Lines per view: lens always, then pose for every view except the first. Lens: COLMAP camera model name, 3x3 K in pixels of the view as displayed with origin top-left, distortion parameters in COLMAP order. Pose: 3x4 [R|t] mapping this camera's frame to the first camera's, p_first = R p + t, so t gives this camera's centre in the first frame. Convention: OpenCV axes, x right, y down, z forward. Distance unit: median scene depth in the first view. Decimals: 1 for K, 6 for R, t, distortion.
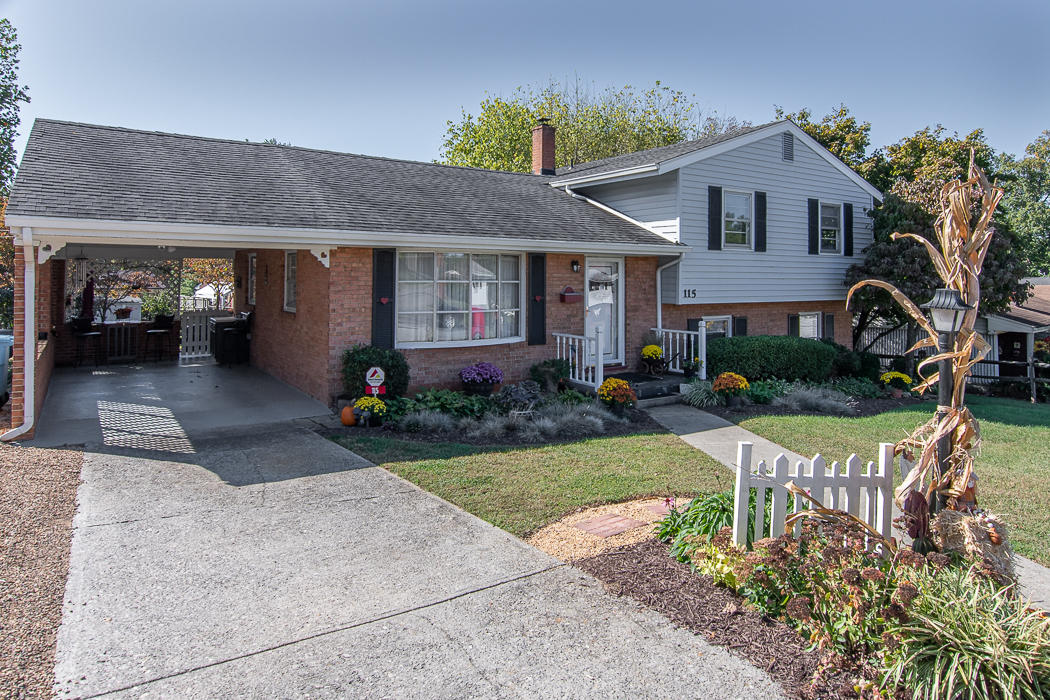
lens RADIAL K [[591.2, 0, 520.7], [0, 591.2, 281.7], [0, 0, 1]] dist [0.000360, -0.000528]
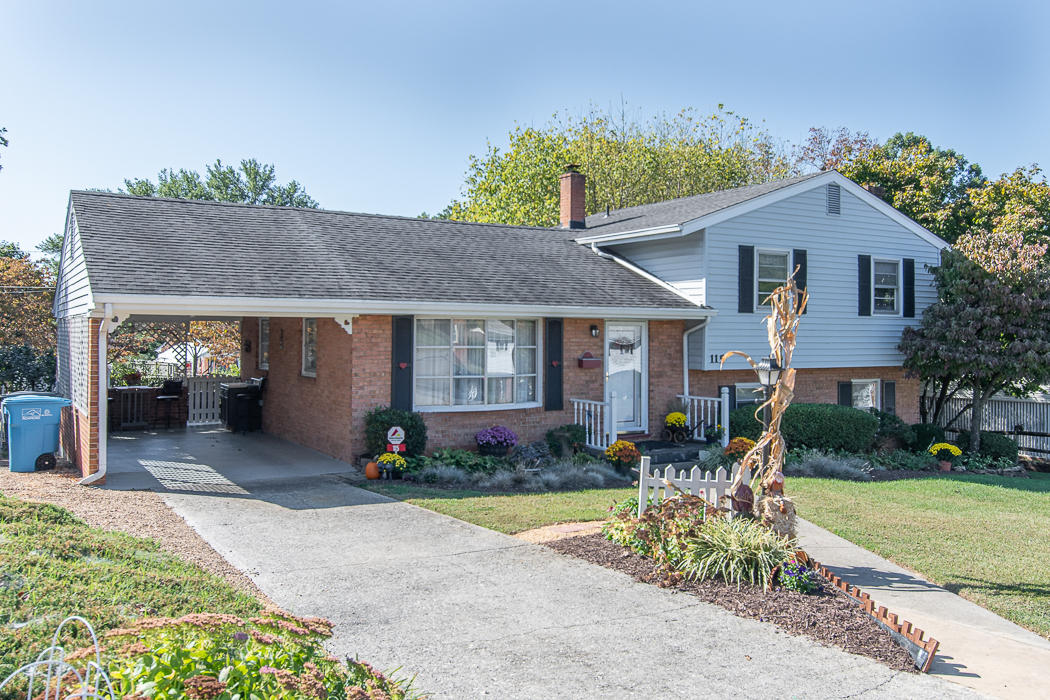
lens RADIAL K [[767.4, 0, 525.0], [0, 767.4, 350.0], [0, 0, 1]] dist [-0.001253, 0.000533]
pose [[0.998420, 0.000213, -0.056196, 0.049581], [0.000349, 0.999950, 0.009986, -0.007330], [0.056195, -0.009990, 0.998370, -0.278853]]
